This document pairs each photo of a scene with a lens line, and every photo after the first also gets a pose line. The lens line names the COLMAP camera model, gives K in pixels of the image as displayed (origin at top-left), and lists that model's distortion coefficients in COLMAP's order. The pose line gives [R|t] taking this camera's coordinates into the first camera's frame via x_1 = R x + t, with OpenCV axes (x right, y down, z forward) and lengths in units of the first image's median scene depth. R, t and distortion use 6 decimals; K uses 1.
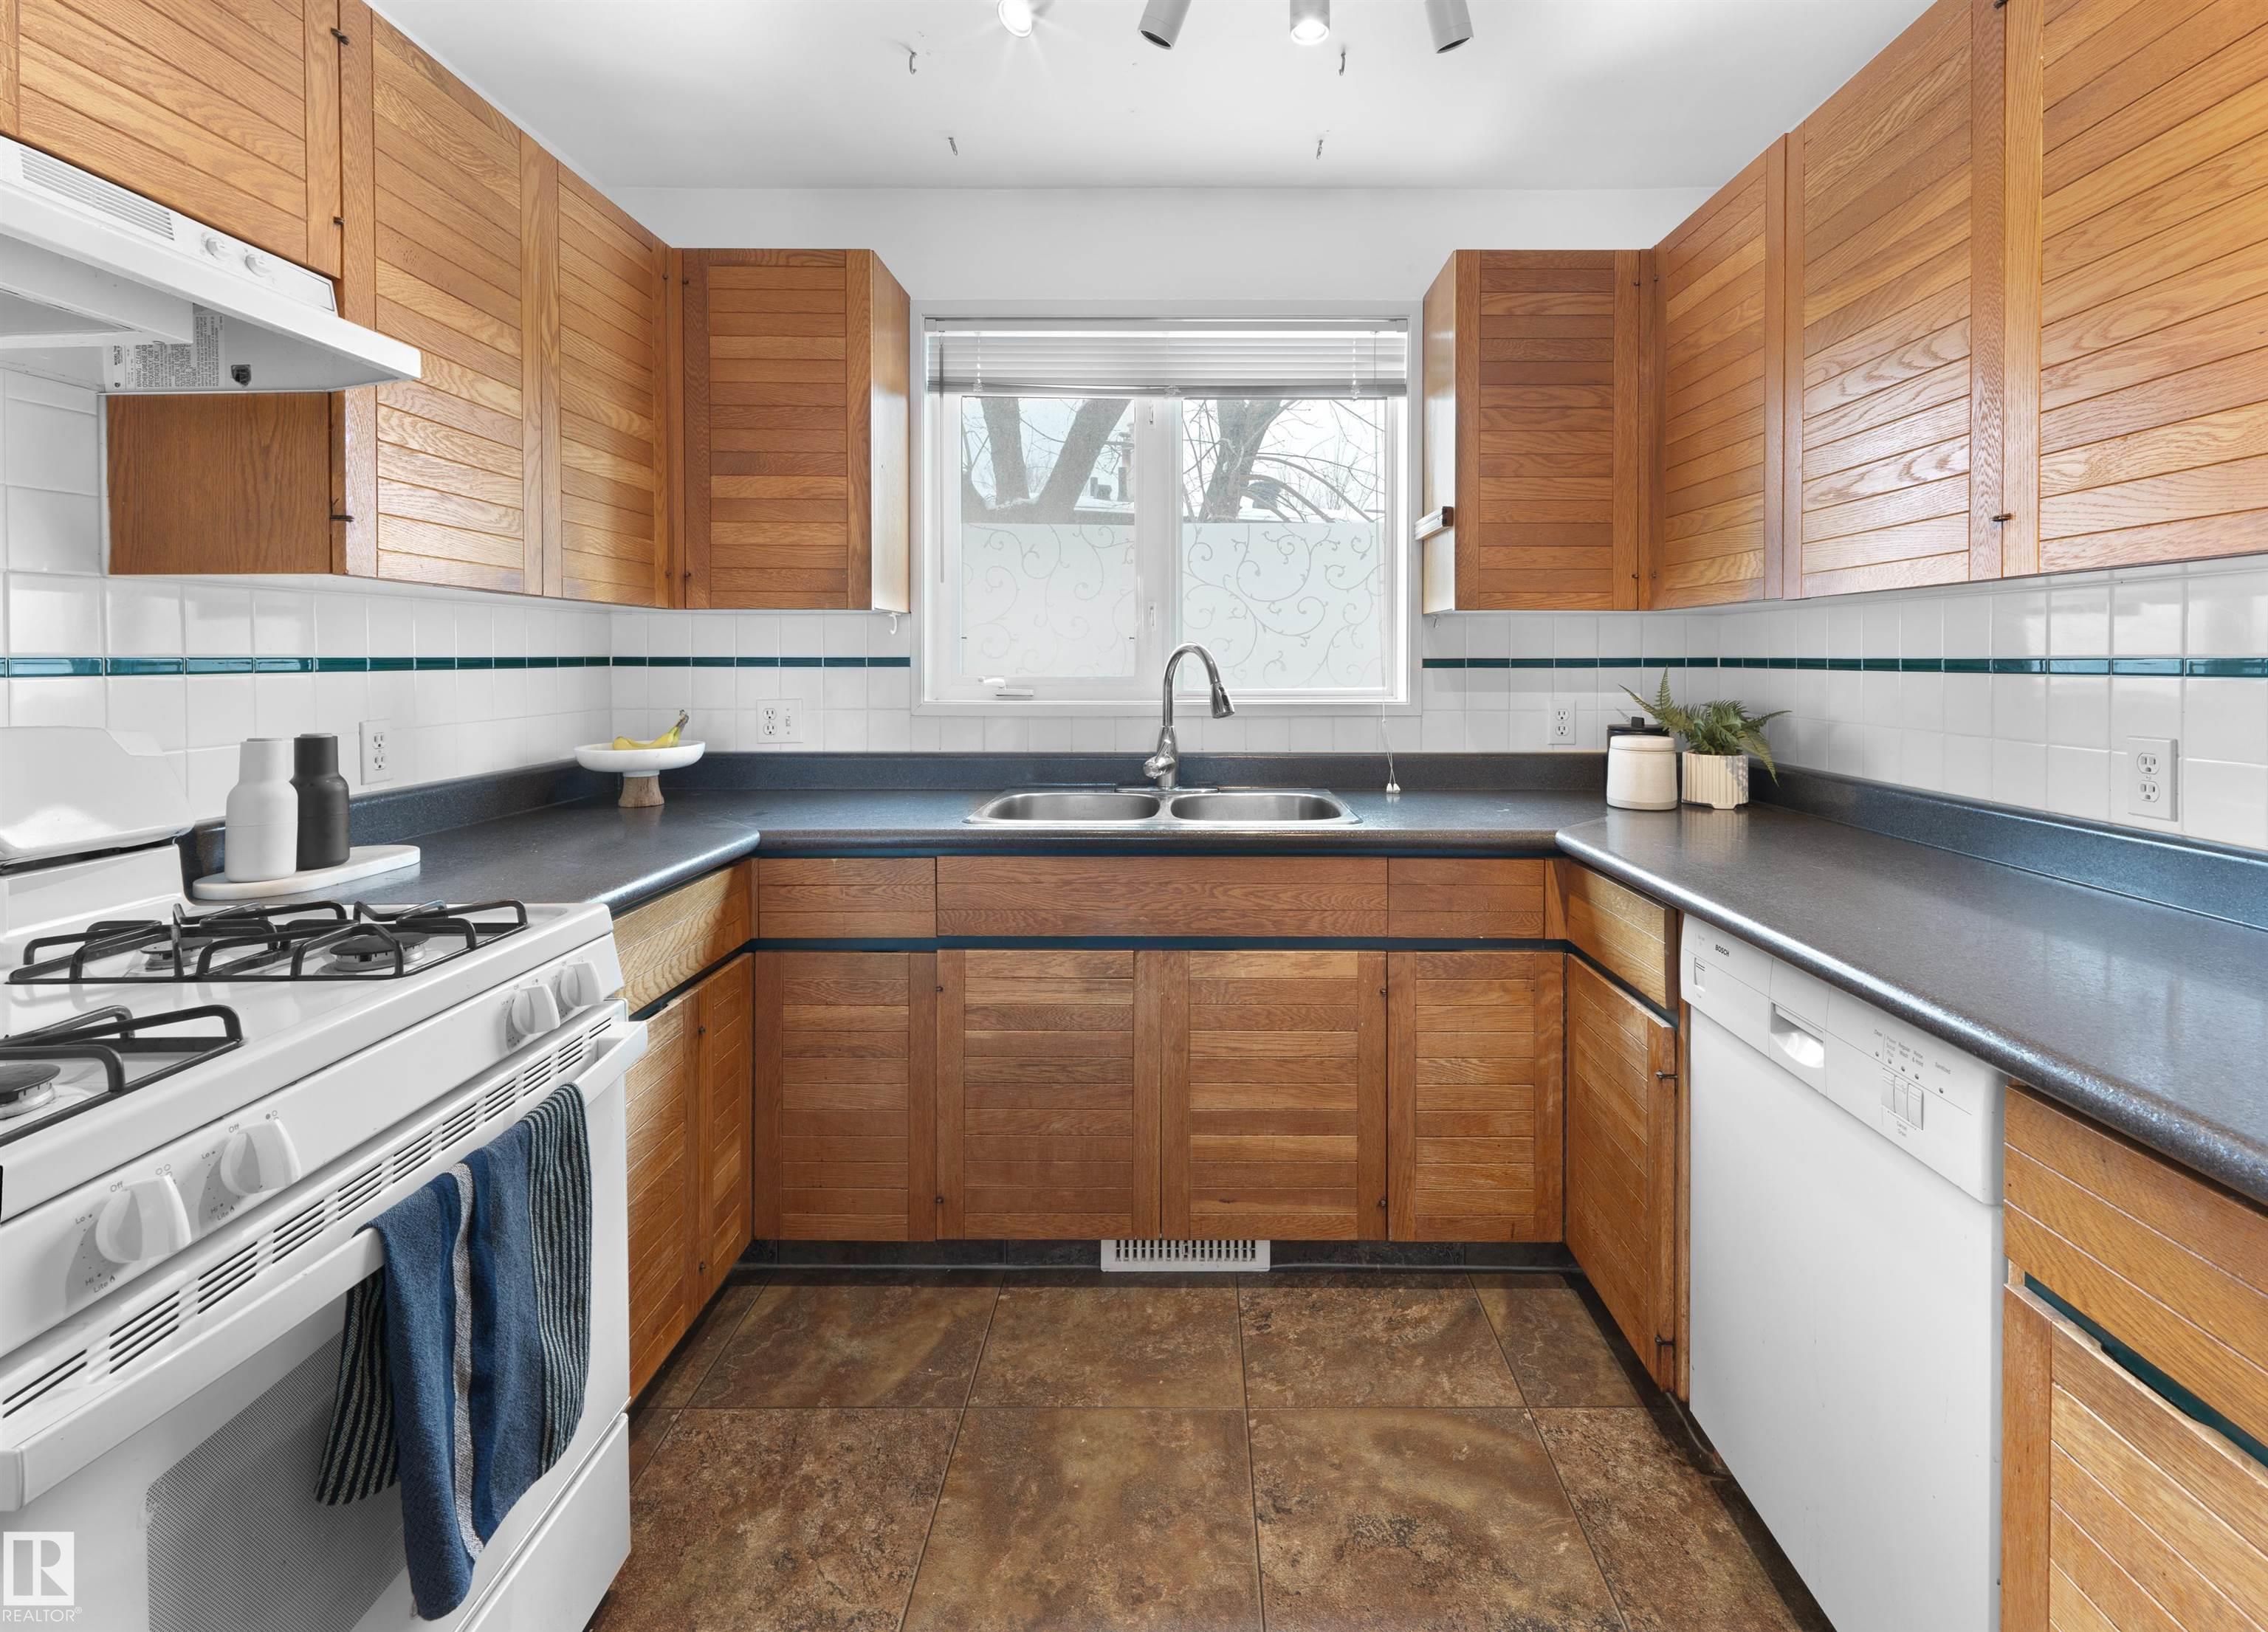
lens RADIAL K [[1036.7, 0, 1139.3], [0, 1036.7, 663.7], [0, 0, 1]] dist [-0.001426, 0.000145]
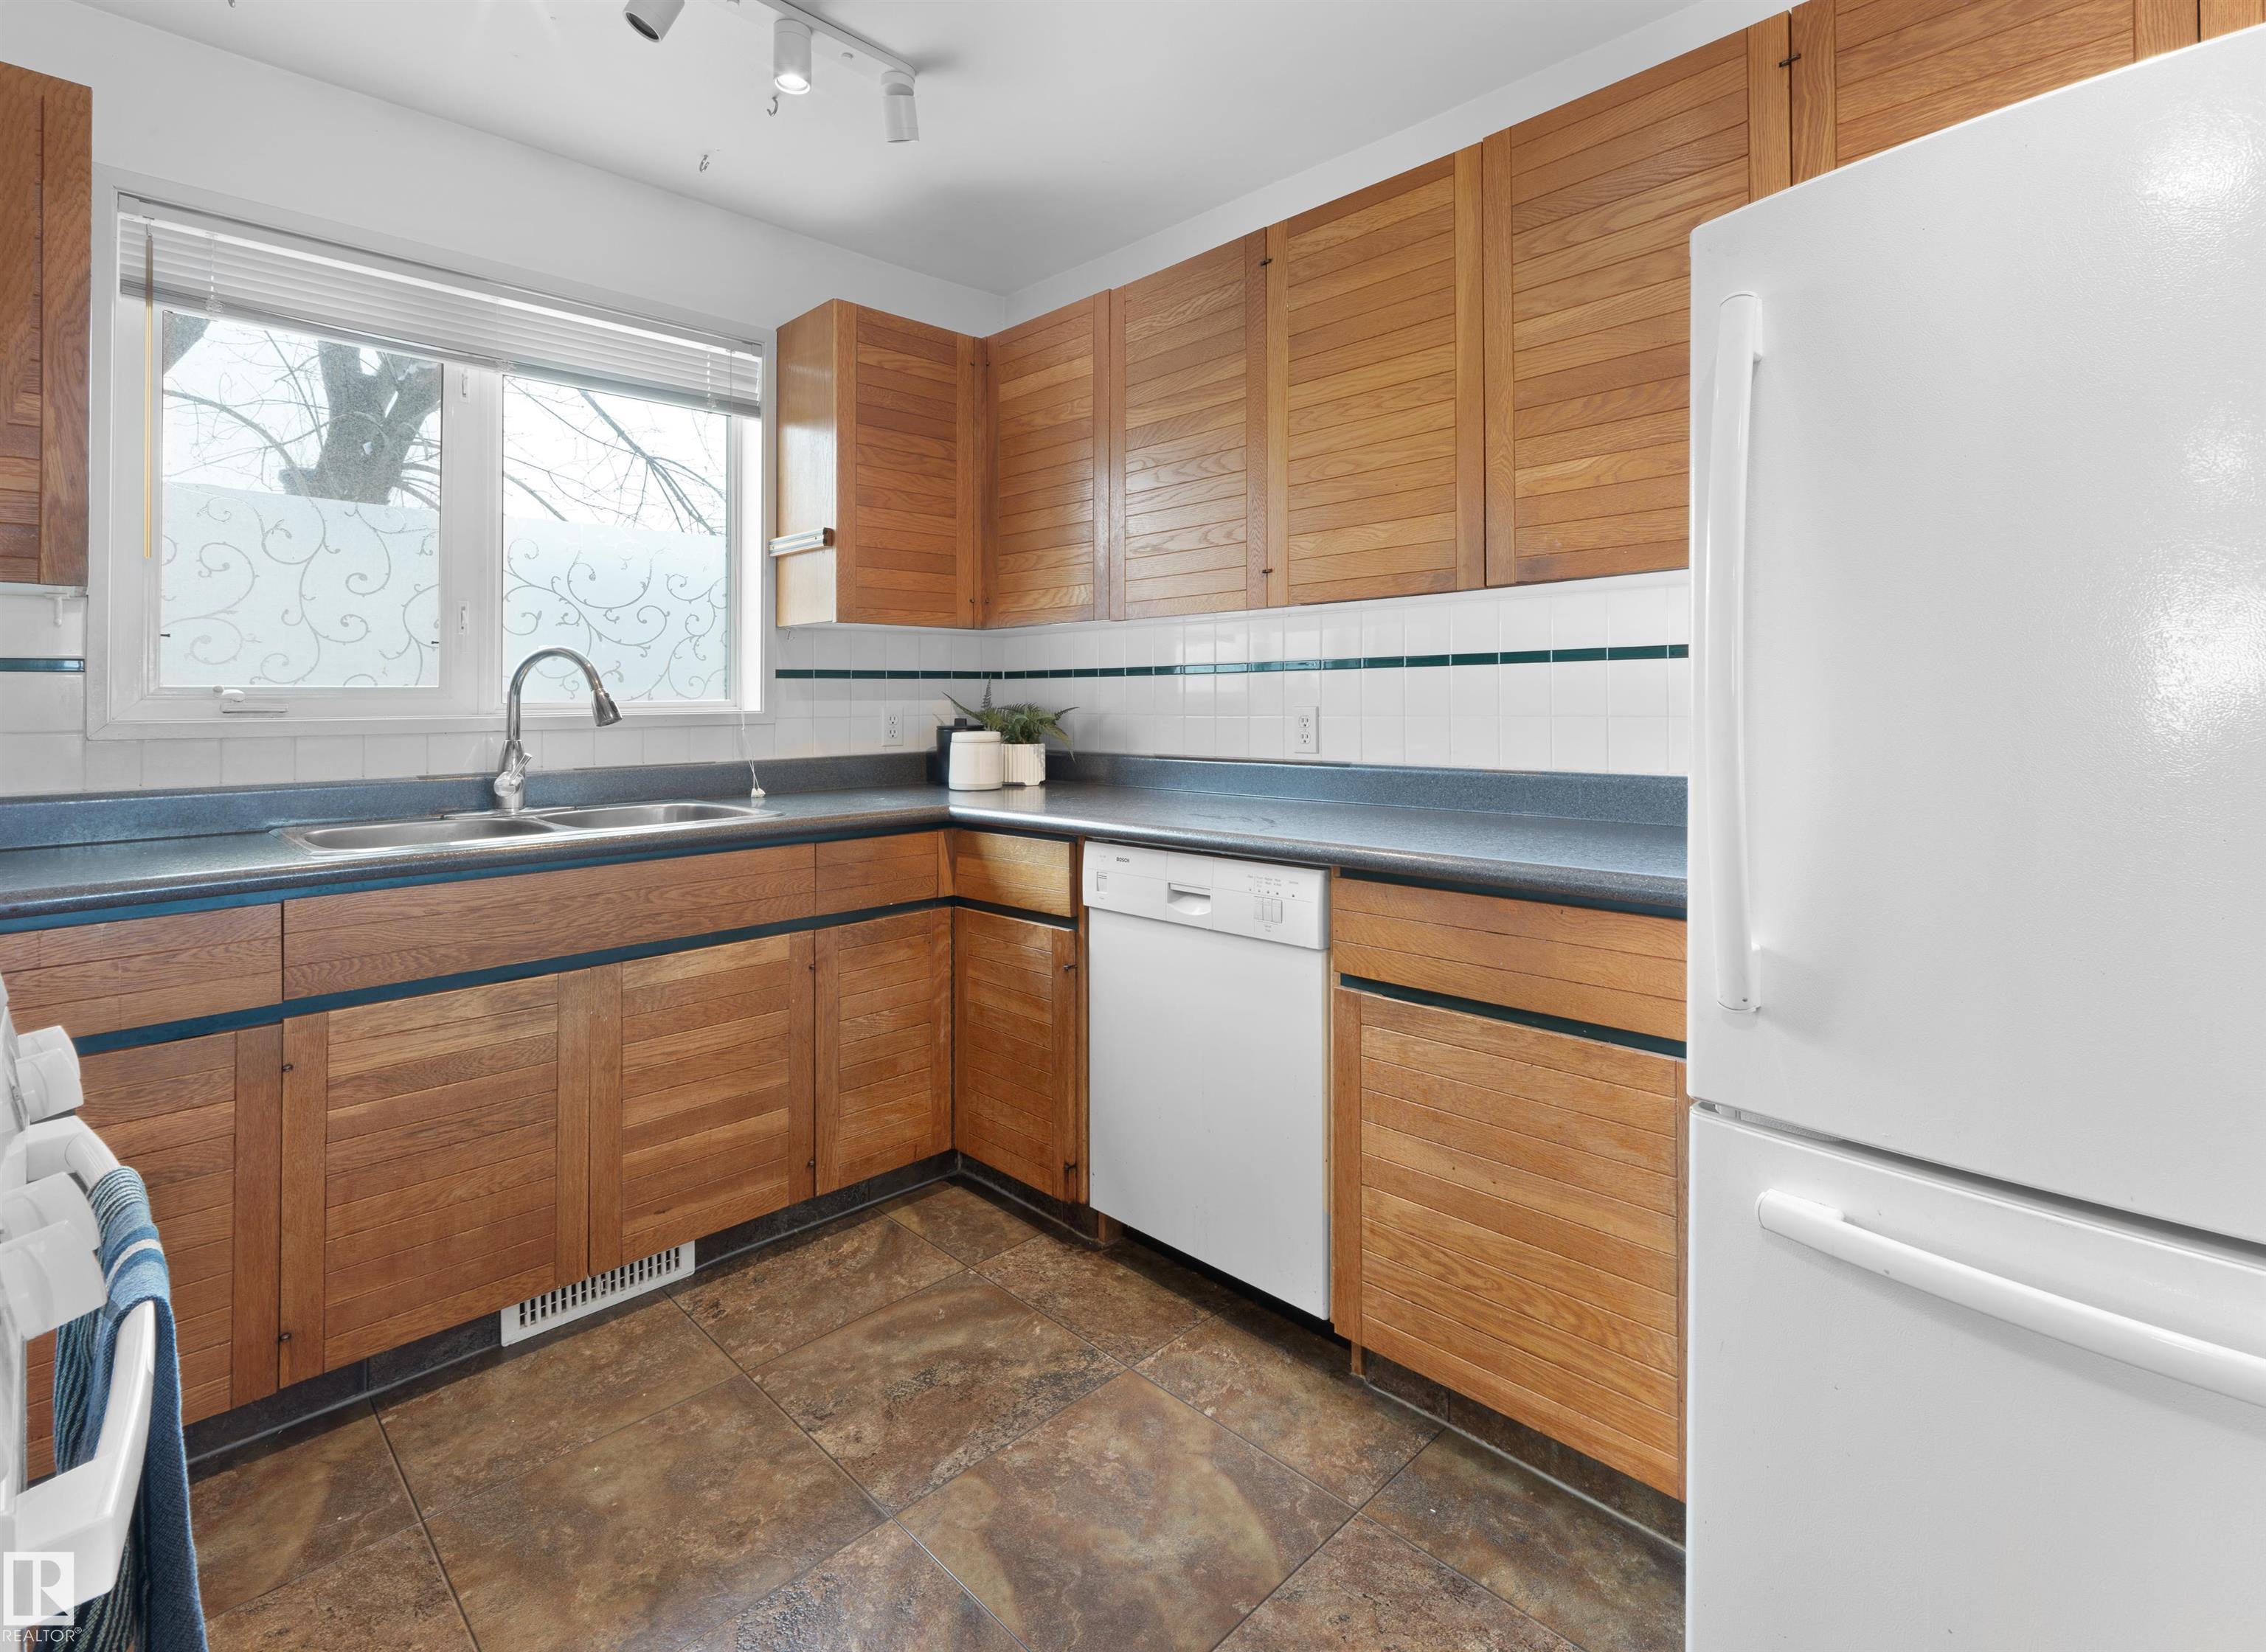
lens RADIAL K [[1082.5, 0, 1133.3], [0, 1082.5, 684.1], [0, 0, 1]] dist [0.000734, 0.000275]
pose [[0.711397, 0.004081, 0.702779, -0.324327], [0.007793, 0.999876, -0.013694, 0.037697], [-0.702747, 0.015219, 0.711277, -0.050057]]
